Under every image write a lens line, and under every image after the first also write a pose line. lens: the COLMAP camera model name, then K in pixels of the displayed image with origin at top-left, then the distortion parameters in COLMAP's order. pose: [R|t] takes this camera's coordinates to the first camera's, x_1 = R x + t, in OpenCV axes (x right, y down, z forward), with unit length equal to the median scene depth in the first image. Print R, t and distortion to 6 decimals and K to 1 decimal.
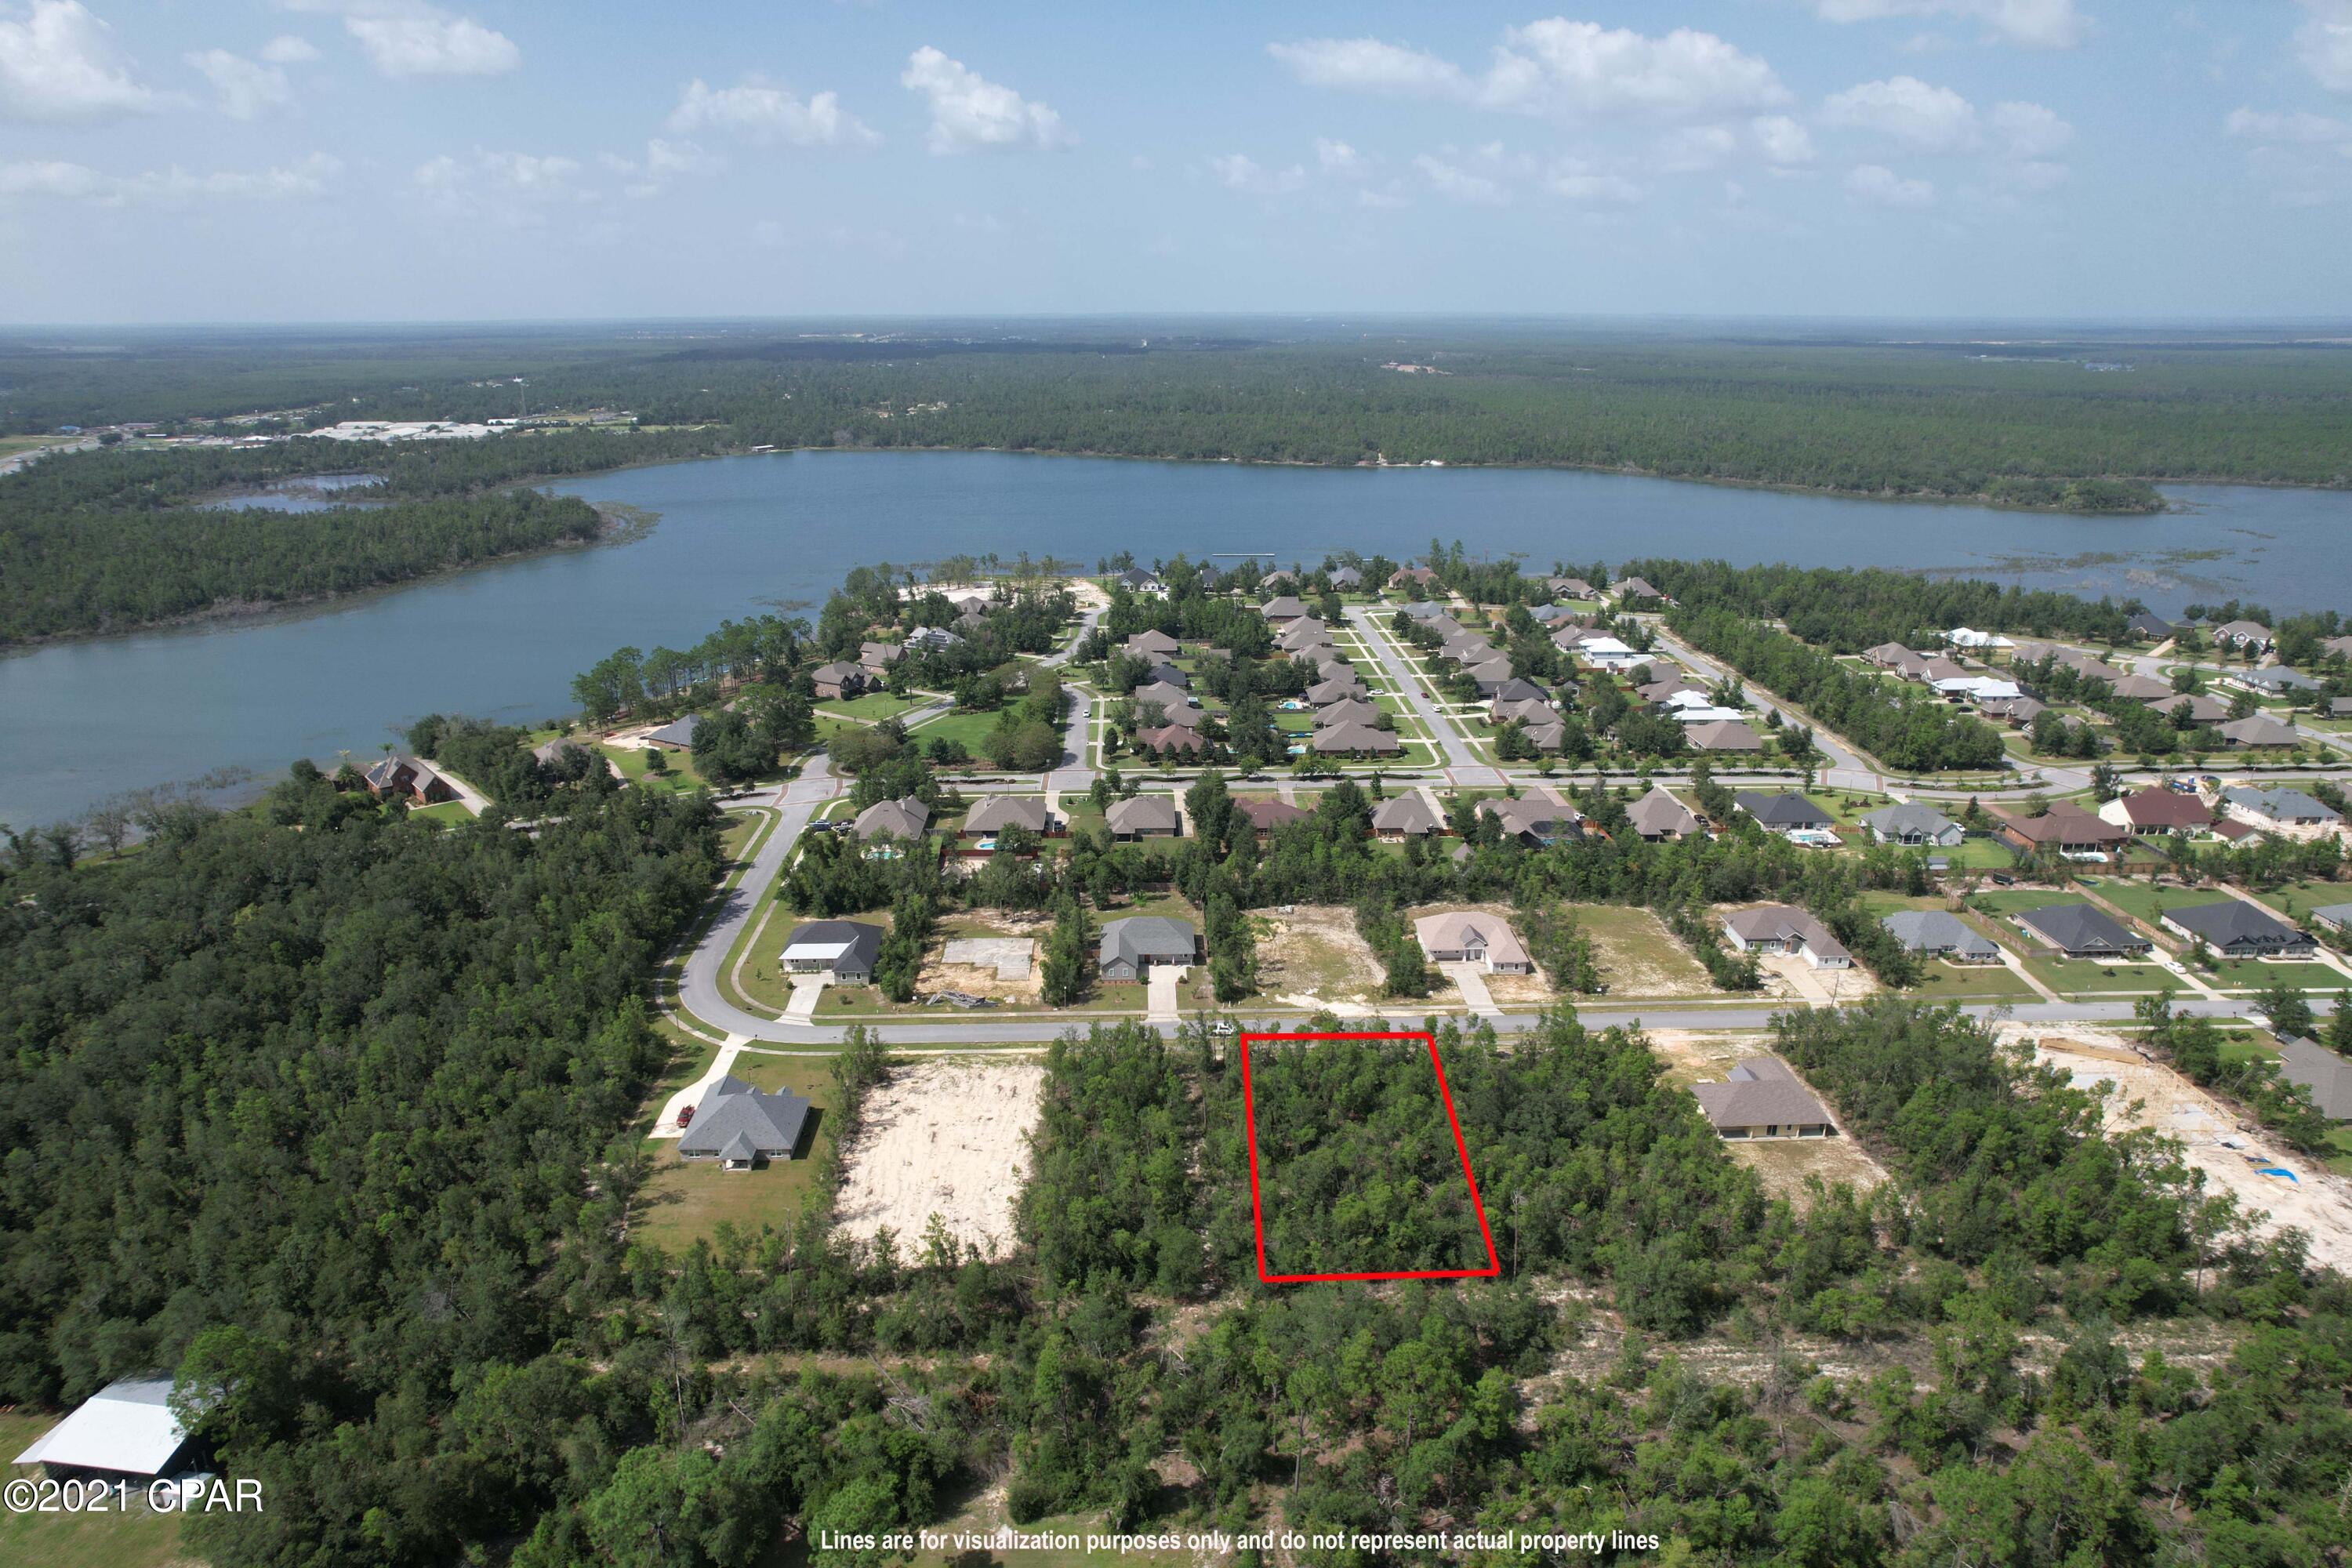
lens RADIAL K [[1510.4, 0, 1162.3], [0, 1510.4, 791.5], [0, 0, 1]] dist [-0.073136, 0.070720]
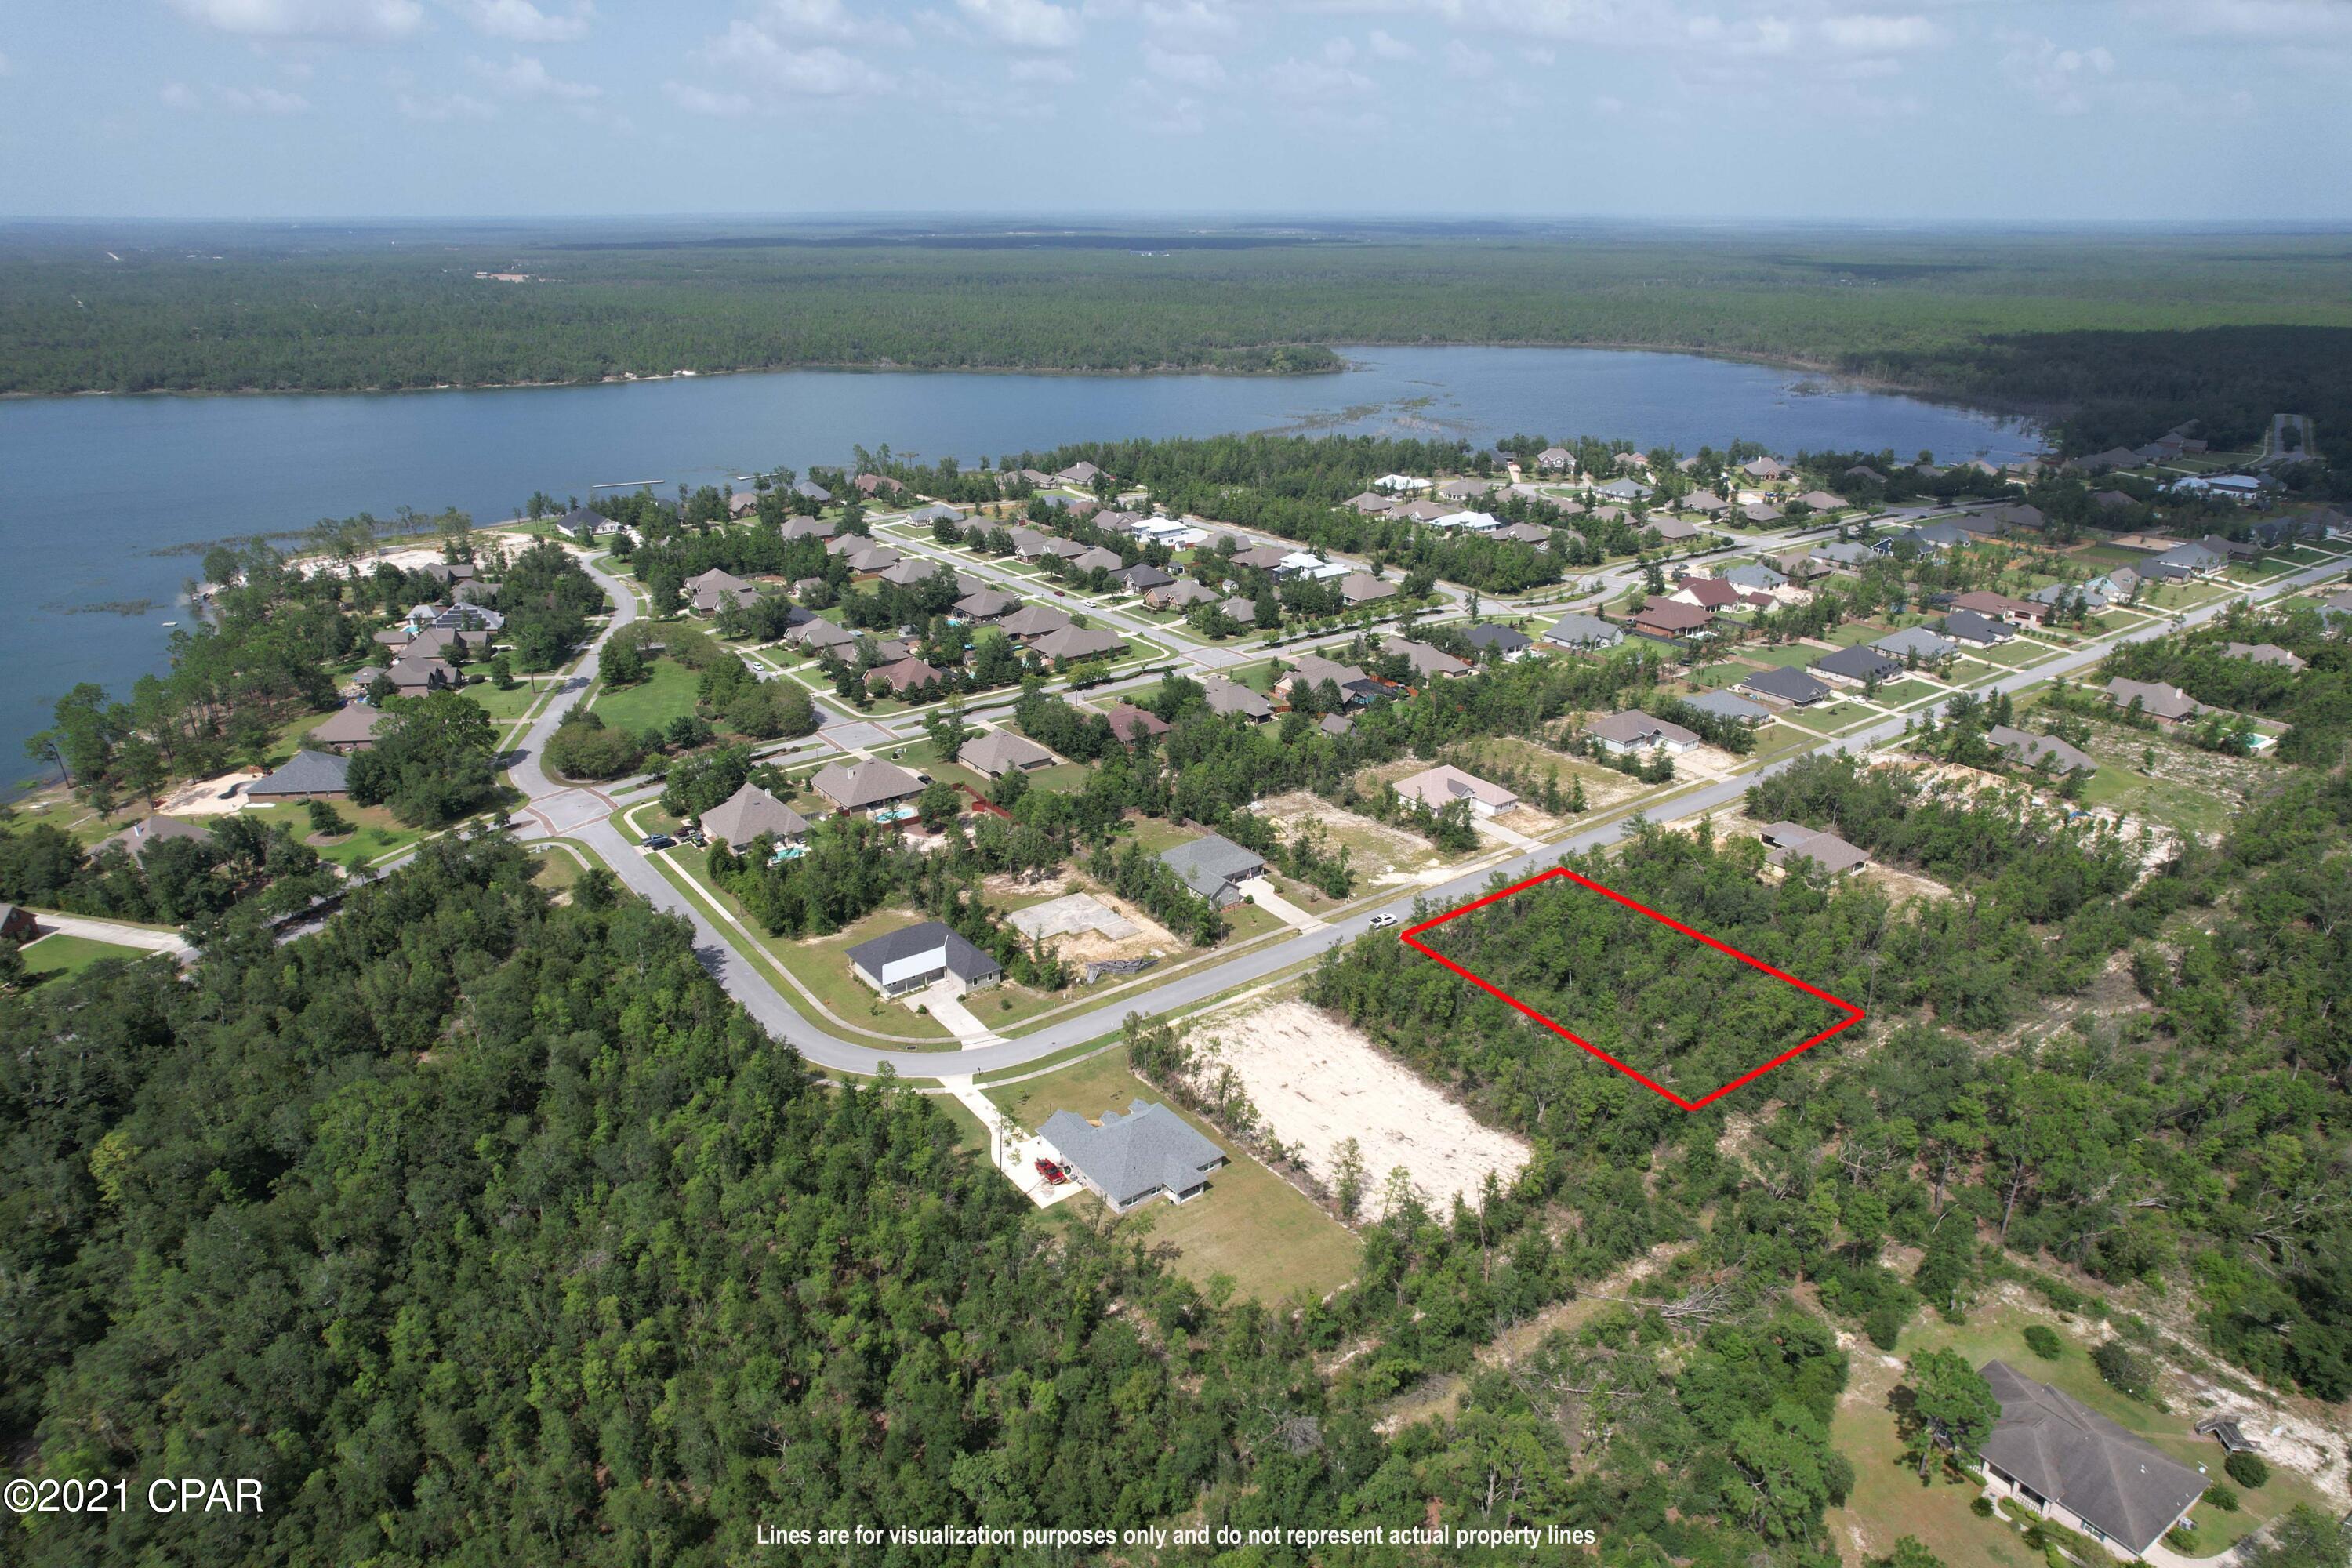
lens RADIAL K [[1510.4, 0, 1162.3], [0, 1510.4, 791.5], [0, 0, 1]] dist [-0.073136, 0.070720]
pose [[0.820240, -0.208641, 0.532612, -0.417794], [0.176220, 0.977990, 0.111724, -0.045018], [-0.544199, 0.002217, 0.838953, 0.165196]]
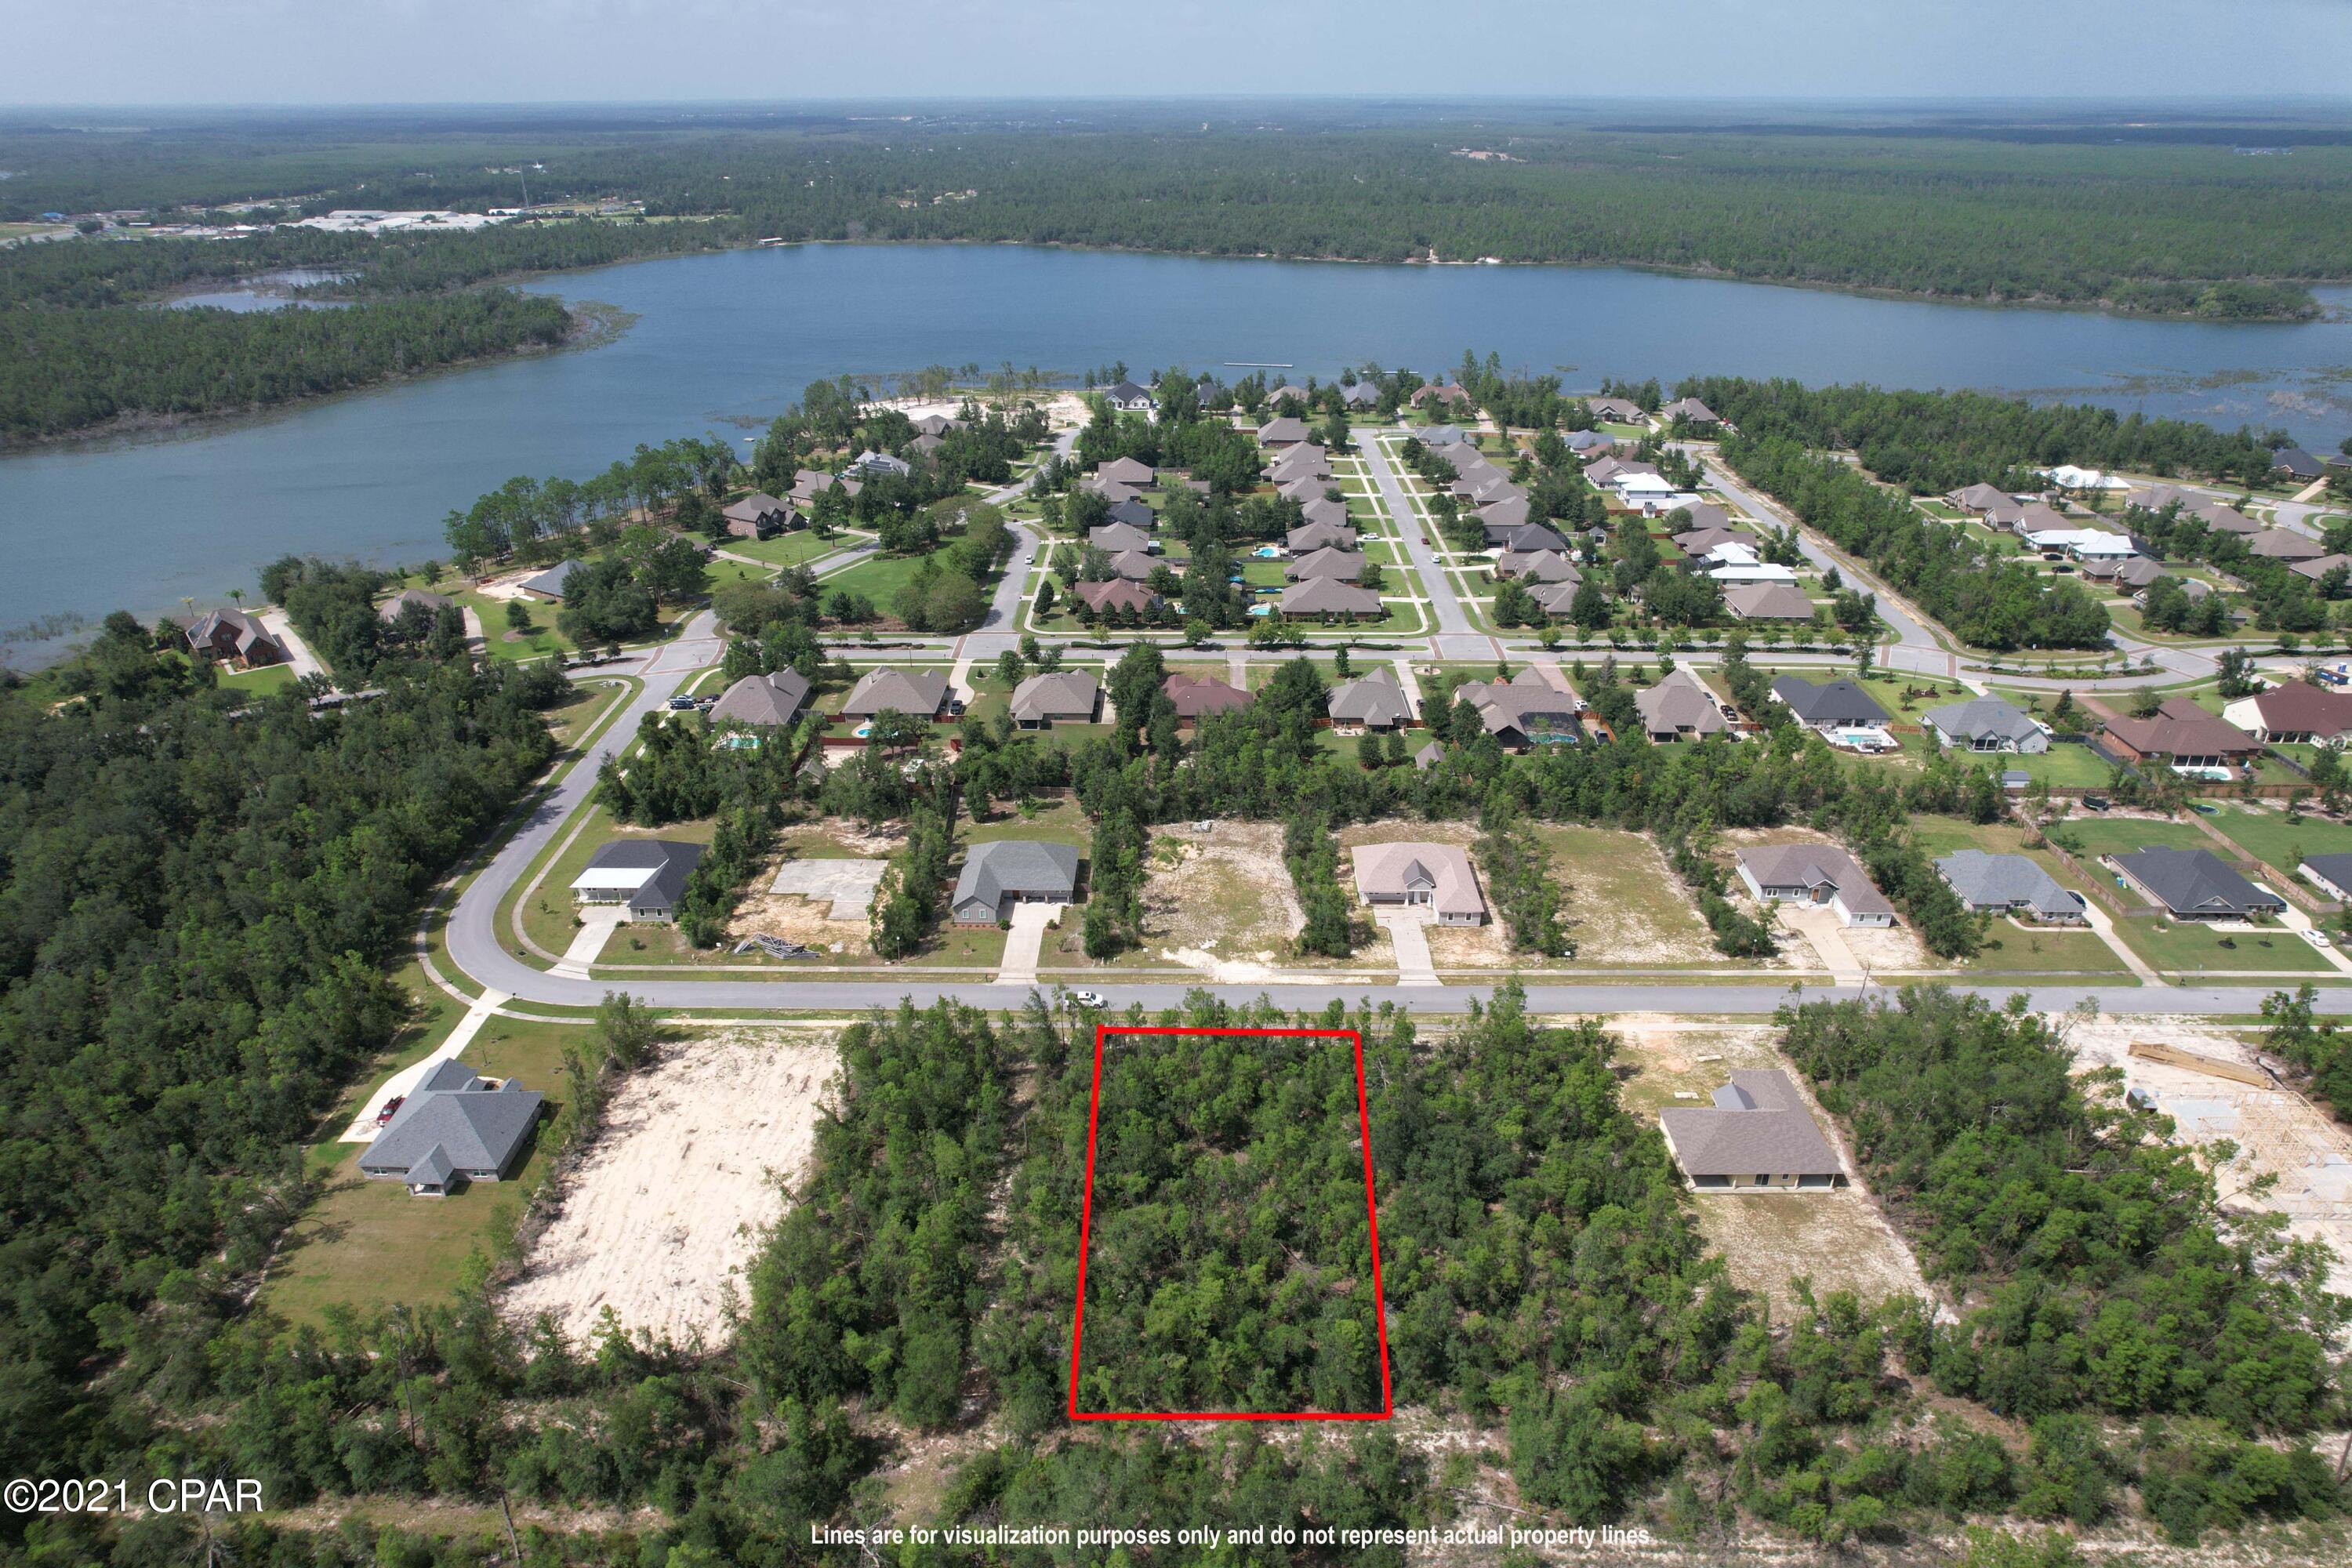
lens RADIAL K [[1510.4, 0, 1162.3], [0, 1510.4, 791.5], [0, 0, 1]] dist [-0.073136, 0.070720]
pose [[0.999033, 0.018033, -0.040091, 0.078046], [-0.012773, 0.991719, 0.127787, -0.038083], [0.042064, -0.127152, 0.990991, 0.155085]]
